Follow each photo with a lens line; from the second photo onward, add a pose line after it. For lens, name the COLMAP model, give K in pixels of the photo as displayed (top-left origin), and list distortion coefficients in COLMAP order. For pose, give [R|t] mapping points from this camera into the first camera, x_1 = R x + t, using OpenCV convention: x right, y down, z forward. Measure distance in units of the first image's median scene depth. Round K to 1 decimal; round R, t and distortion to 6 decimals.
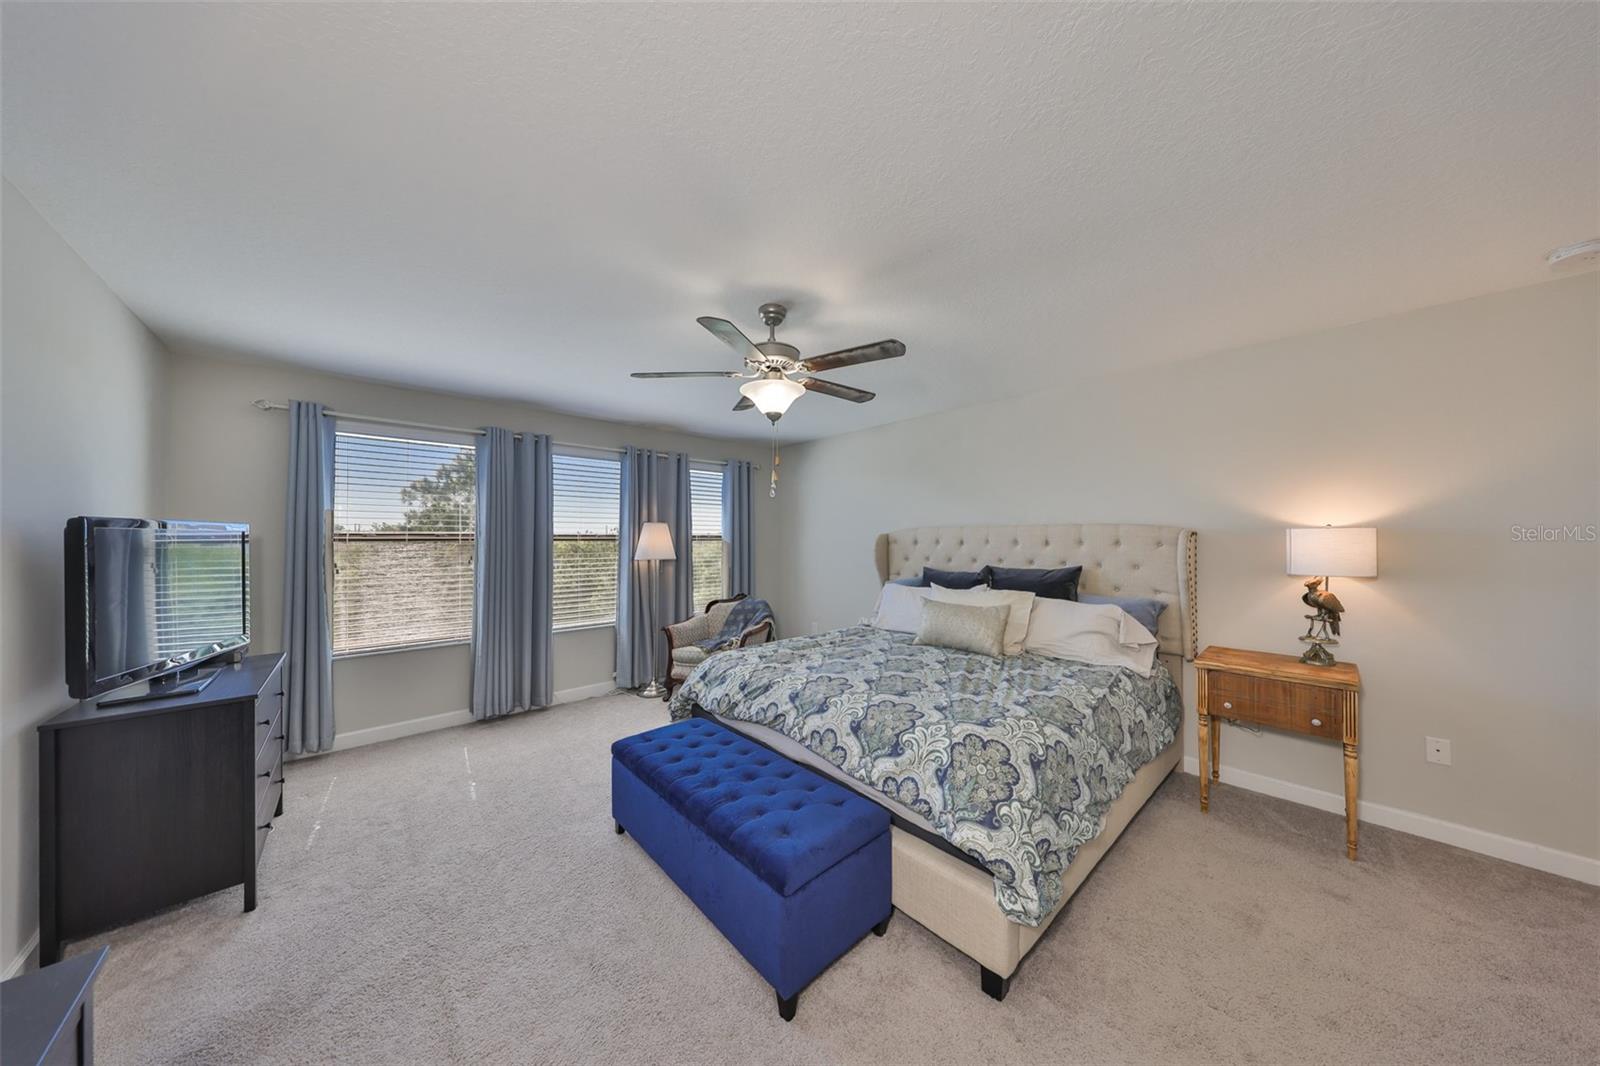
lens RADIAL K [[495.7, 0, 790.3], [0, 495.7, 532.3], [0, 0, 1]] dist [-0.001577, -0.000302]
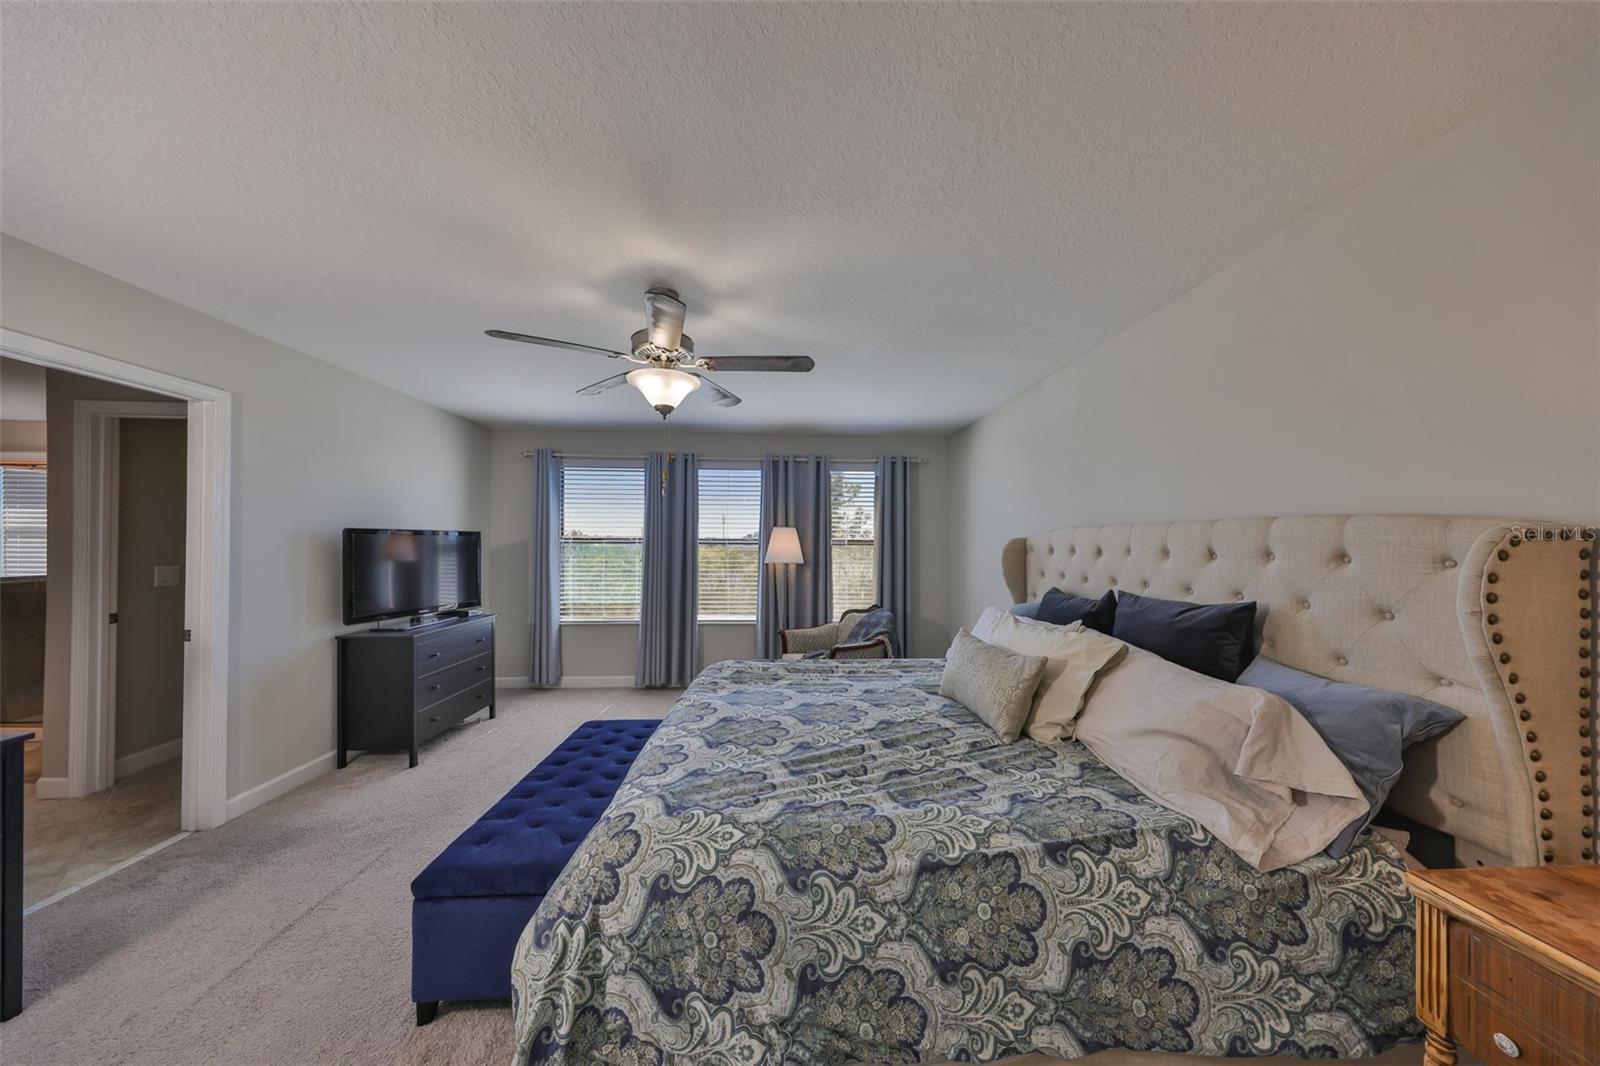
lens RADIAL K [[495.7, 0, 799.1], [0, 495.7, 539.8], [0, 0, 1]] dist [-0.001577, -0.000302]
pose [[0.768828, 0.002688, -0.639450, 0.514133], [-0.001525, 0.999996, 0.002369, 0.004847], [0.639454, -0.000846, 0.768829, 0.308229]]
